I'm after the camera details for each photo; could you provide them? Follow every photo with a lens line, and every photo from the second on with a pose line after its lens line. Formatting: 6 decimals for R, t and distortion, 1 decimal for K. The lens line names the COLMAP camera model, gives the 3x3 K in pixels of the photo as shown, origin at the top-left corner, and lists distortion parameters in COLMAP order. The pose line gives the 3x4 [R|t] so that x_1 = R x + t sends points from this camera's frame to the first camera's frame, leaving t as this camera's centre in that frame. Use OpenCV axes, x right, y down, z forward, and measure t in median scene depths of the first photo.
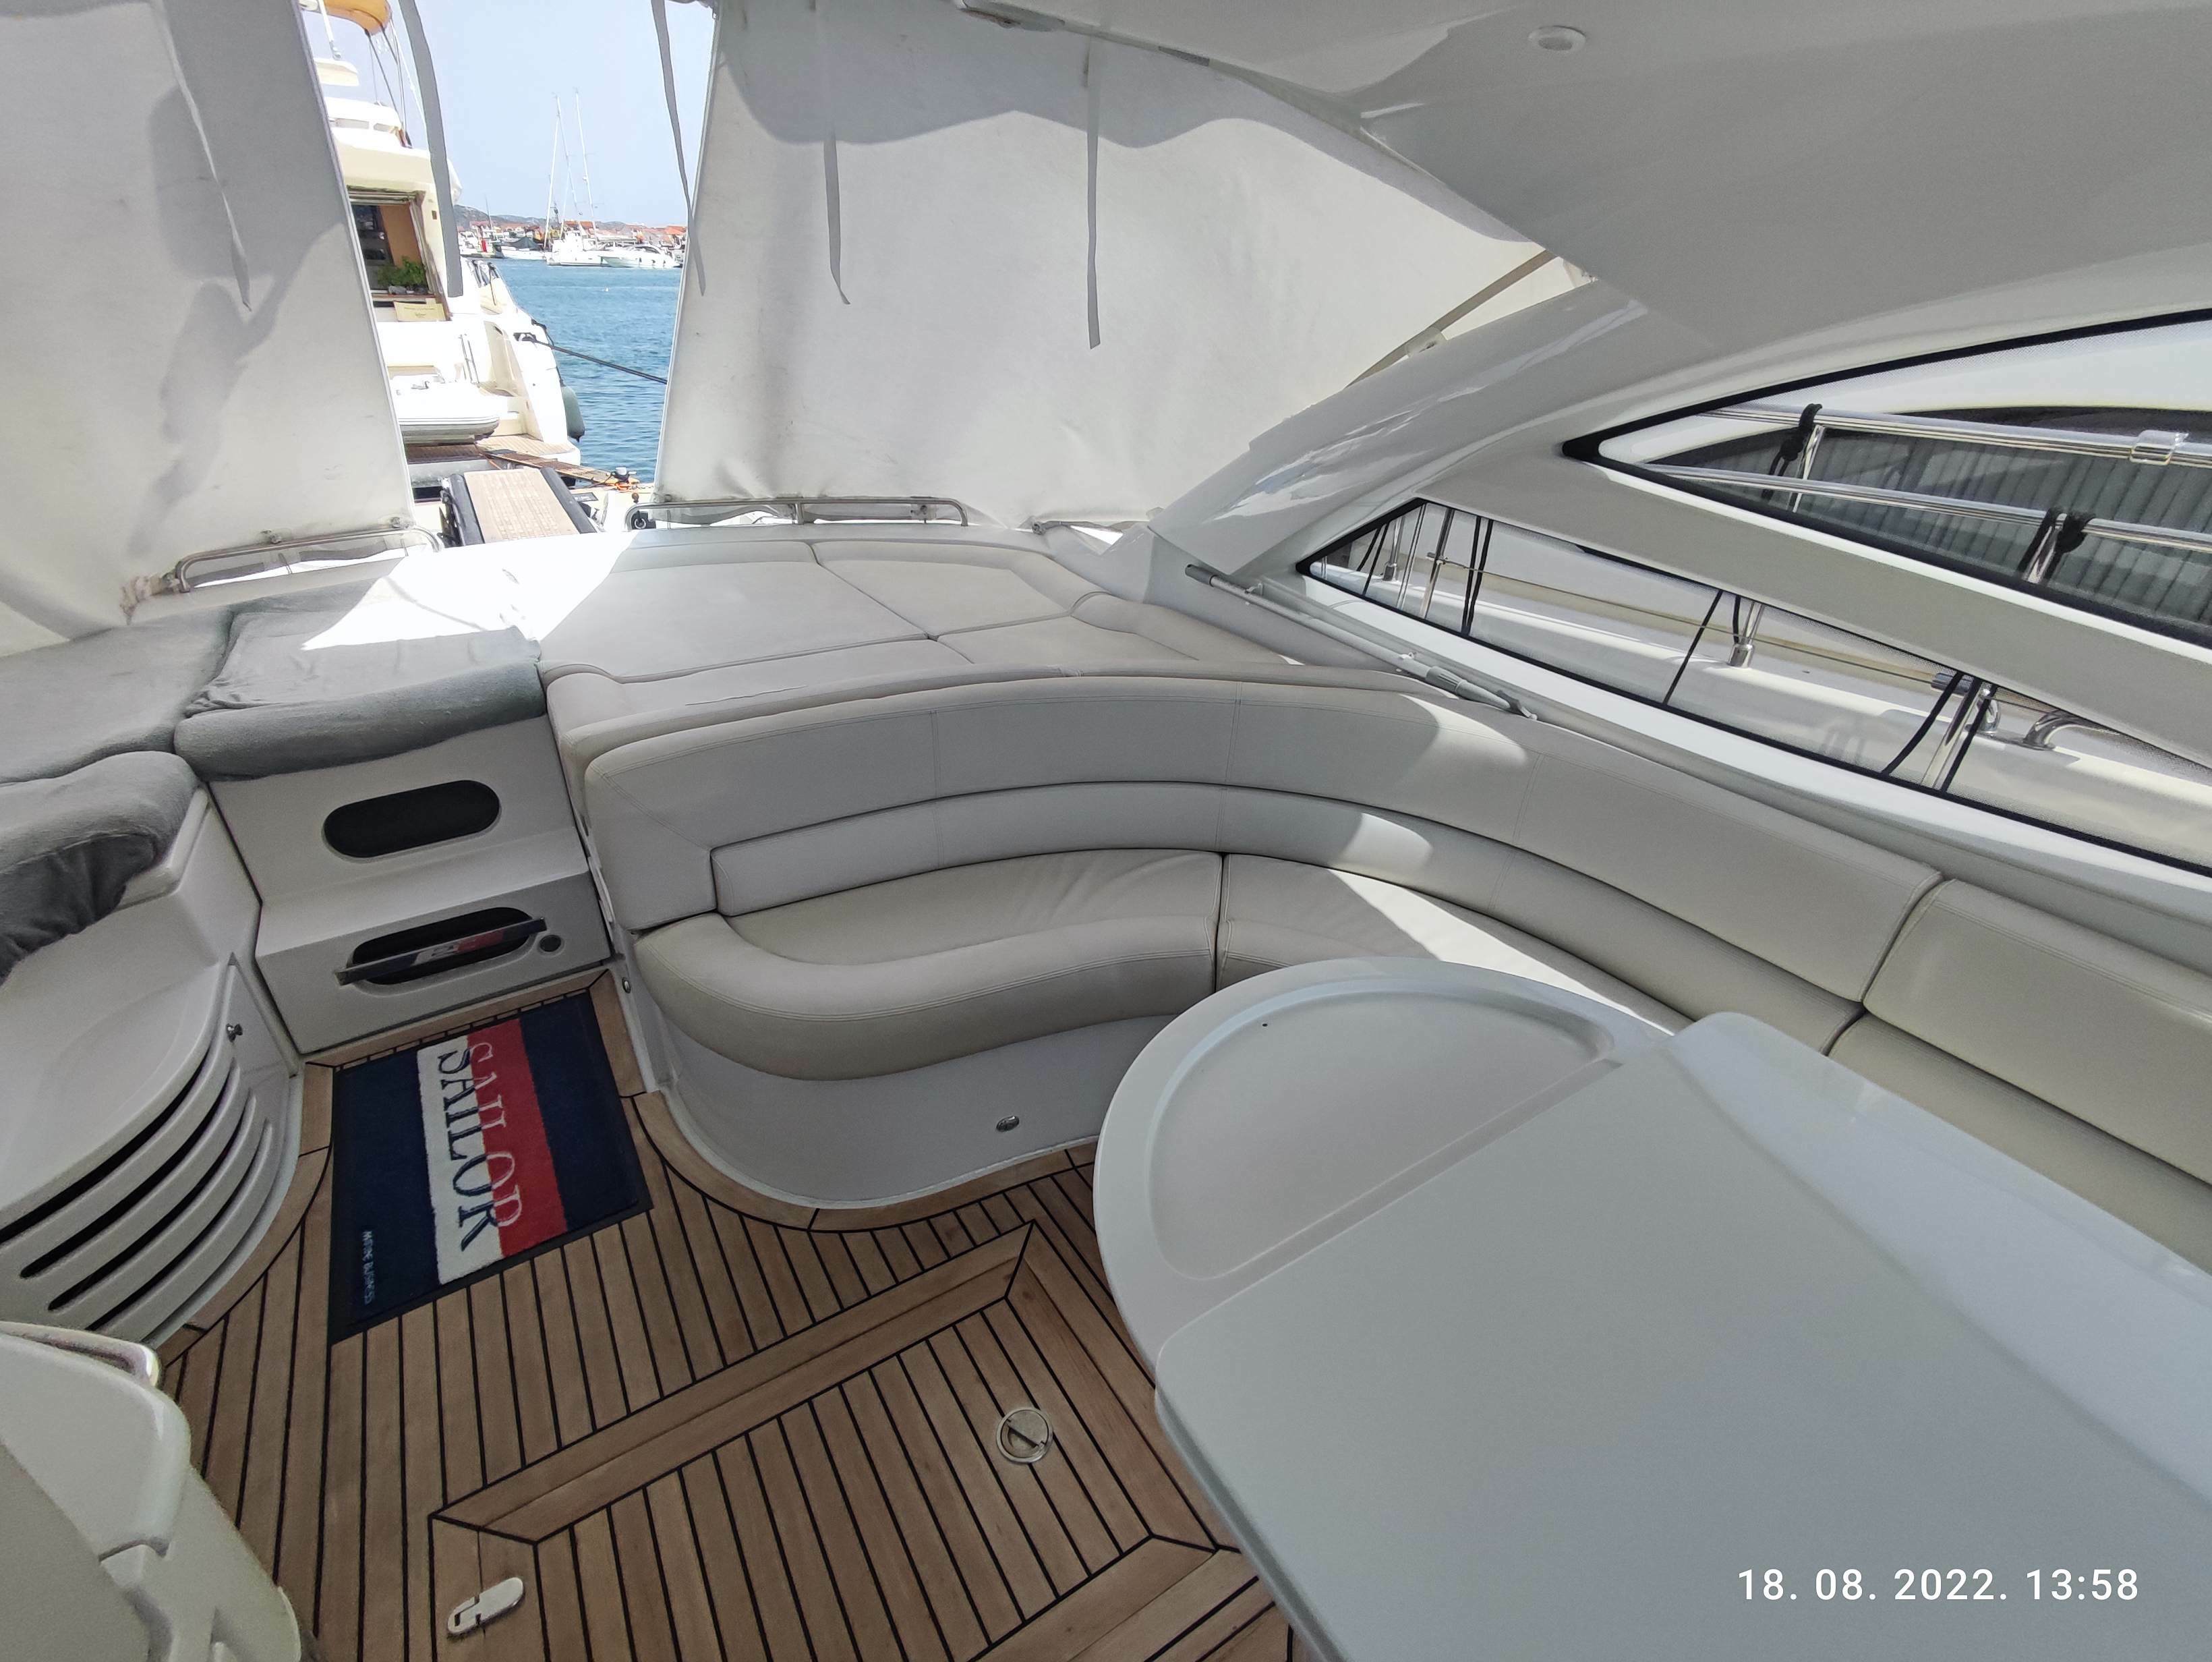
lens RADIAL K [[991.9, 0, 1099.3], [0, 991.9, 823.1], [0, 0, 1]] dist [0.001961, 0.000168]
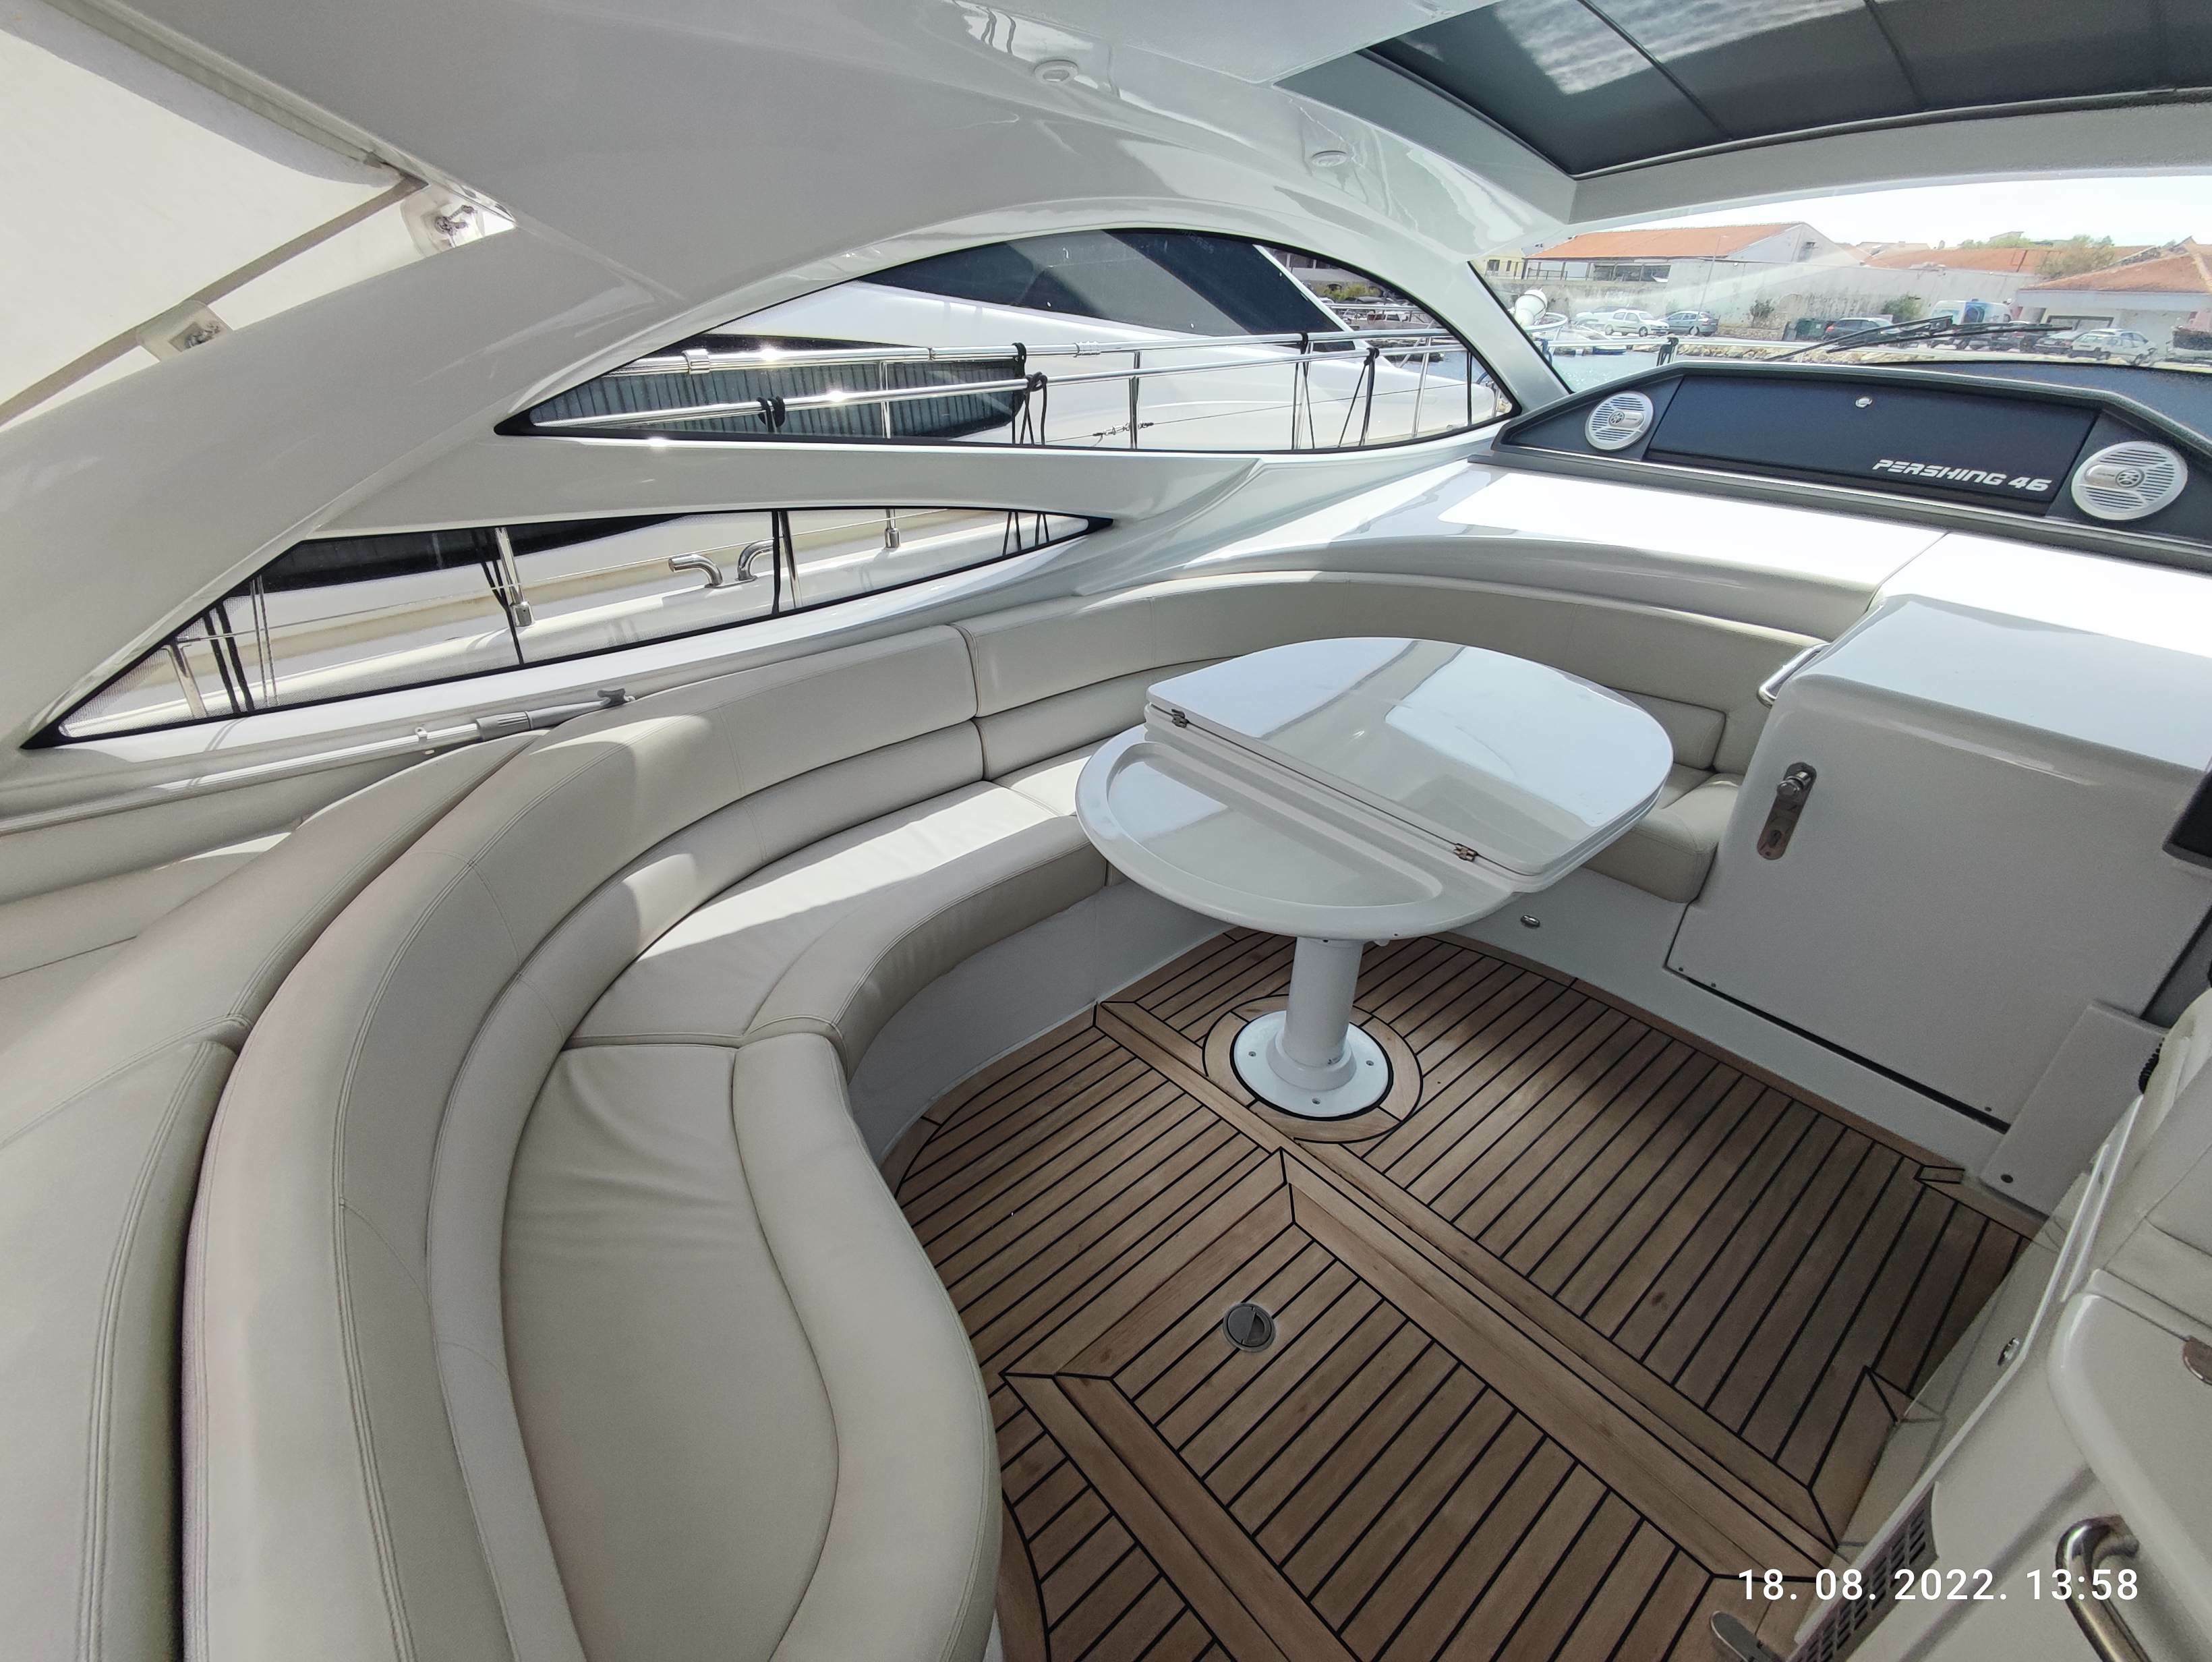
lens RADIAL K [[991.9, 0, 1099.3], [0, 991.9, 823.1], [0, 0, 1]] dist [0.001961, 0.000168]
pose [[-0.141694, -0.504126, 0.851927, -0.482431], [0.460767, 0.728110, 0.507493, -0.285126], [-0.876137, 0.464449, 0.129116, 0.514097]]
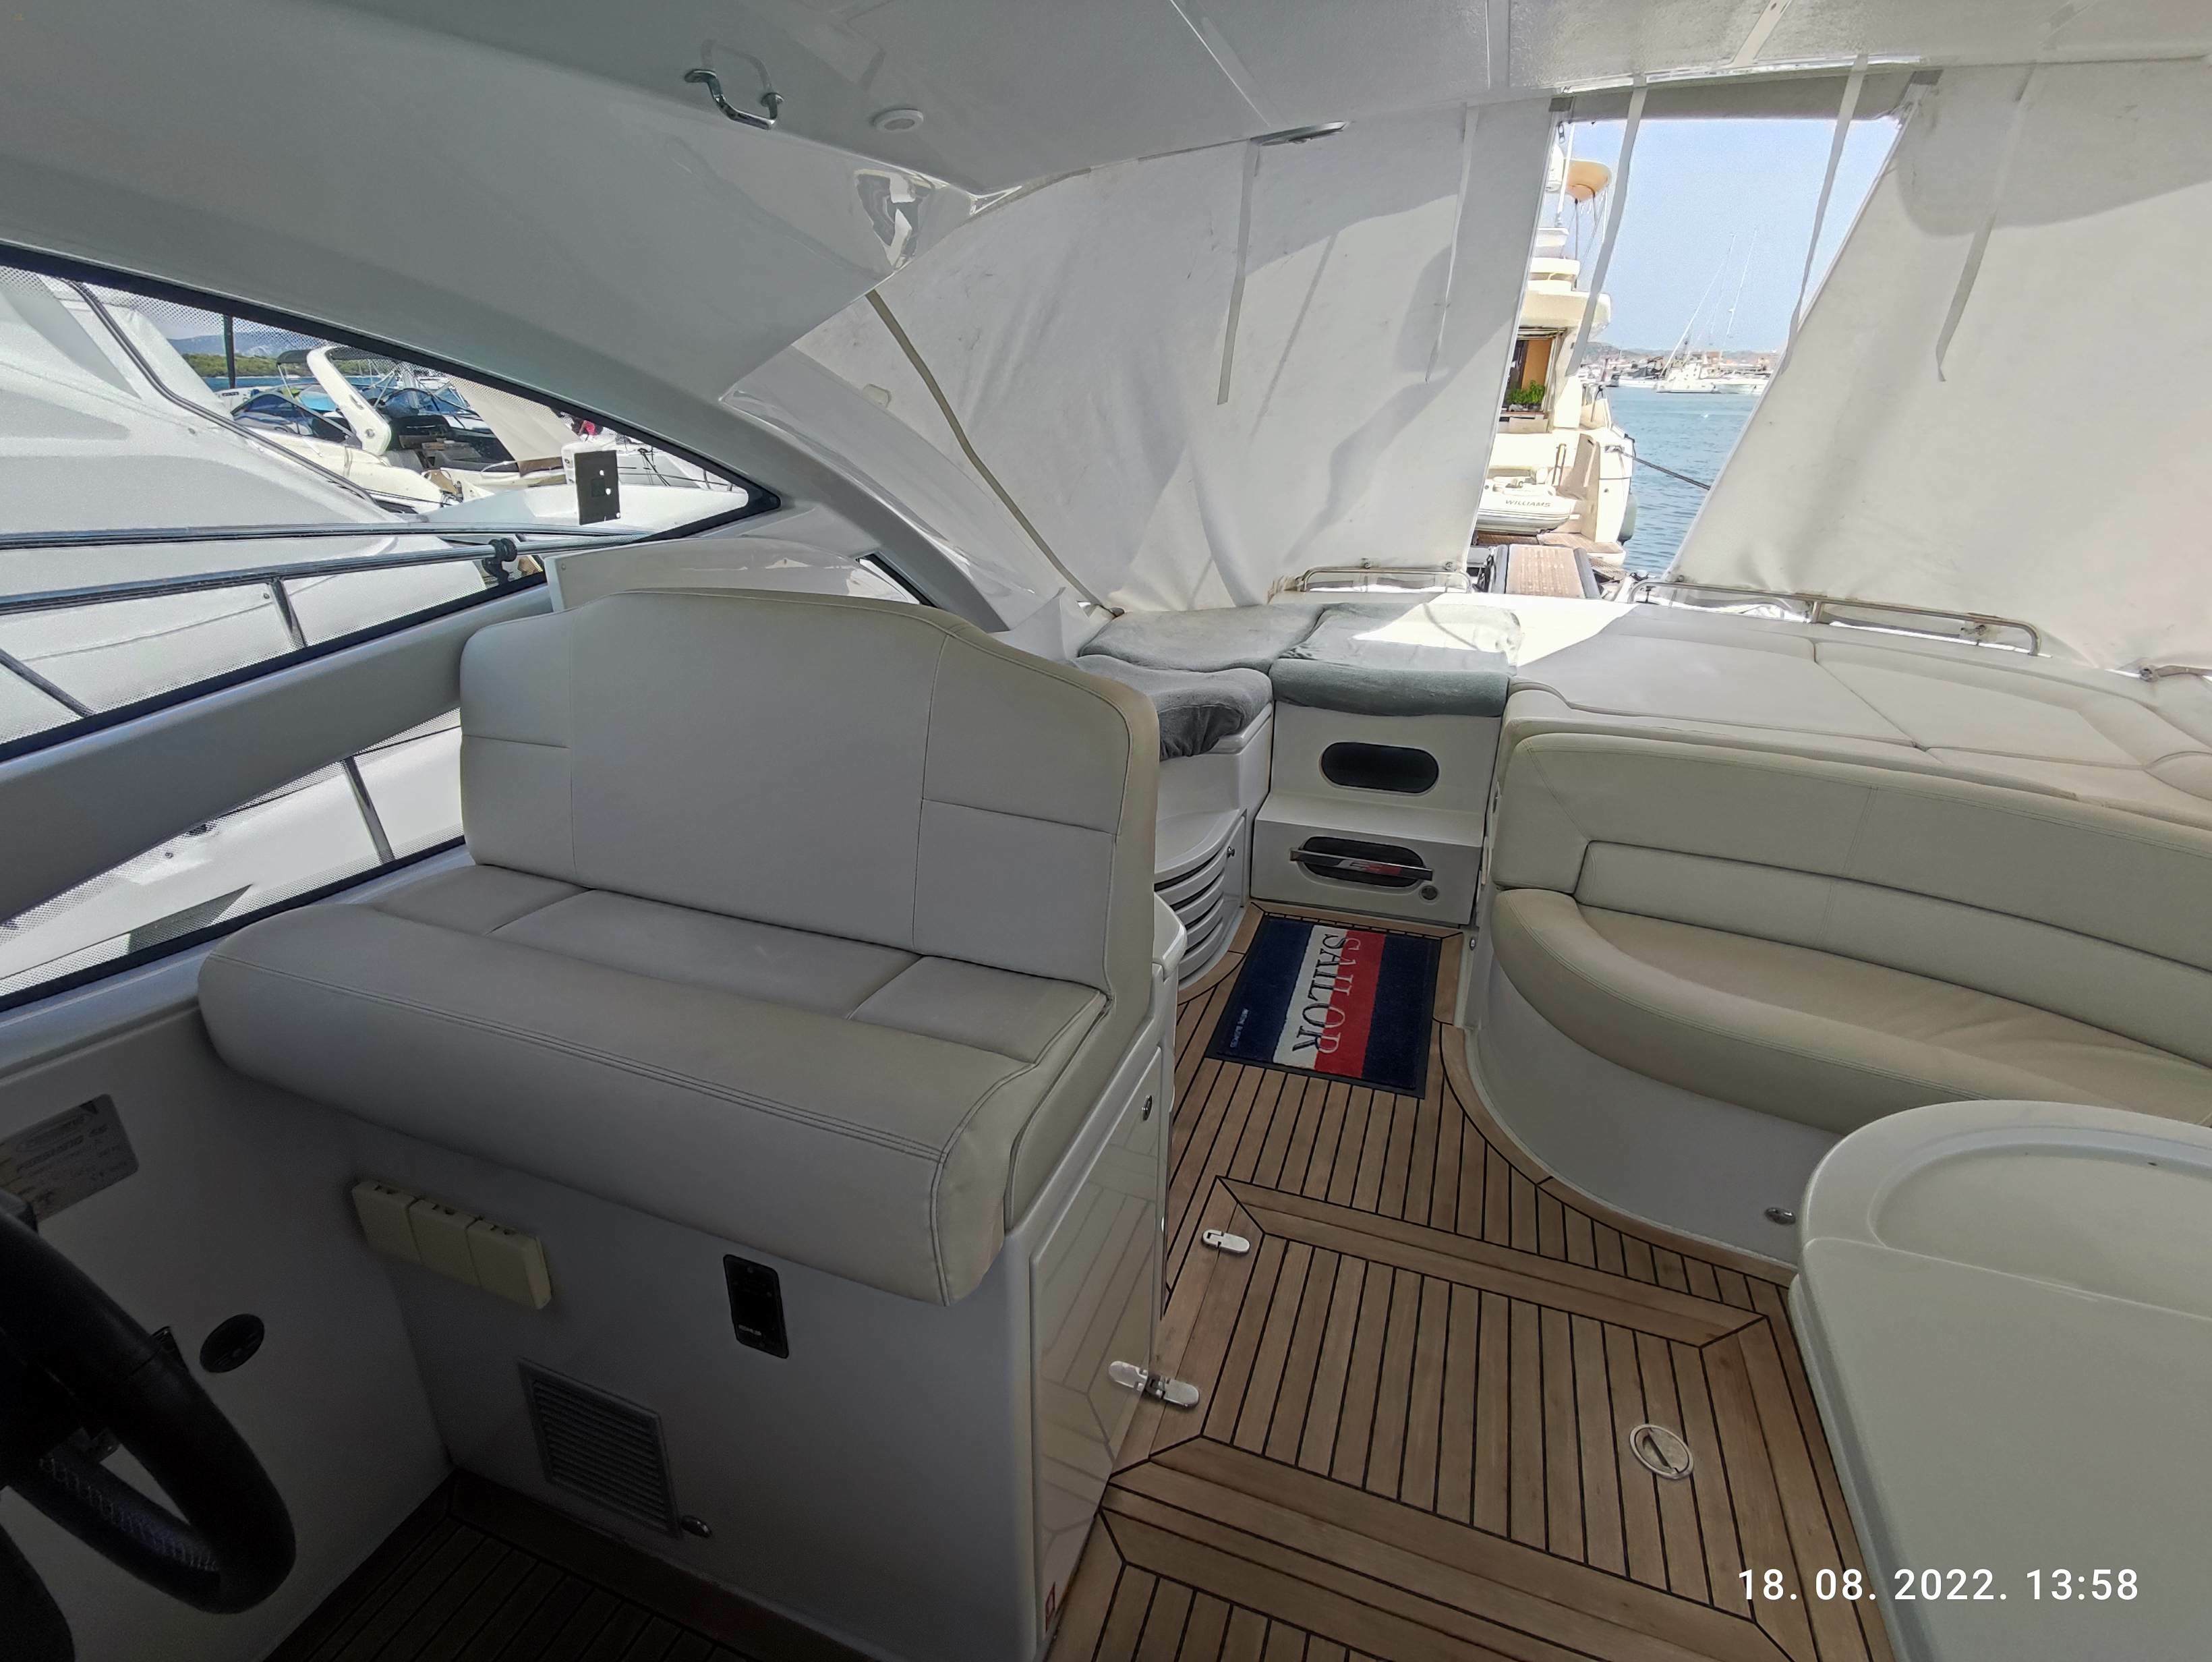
lens RADIAL K [[1028.8, 0, 1110.3], [0, 1028.8, 810.2], [0, 0, 1]] dist [-0.009821, -0.000111]
pose [[0.615066, 0.285714, -0.734888, 0.103837], [-0.373739, 0.926325, 0.047339, 0.129559], [0.694271, 0.245540, 0.676534, -0.145681]]
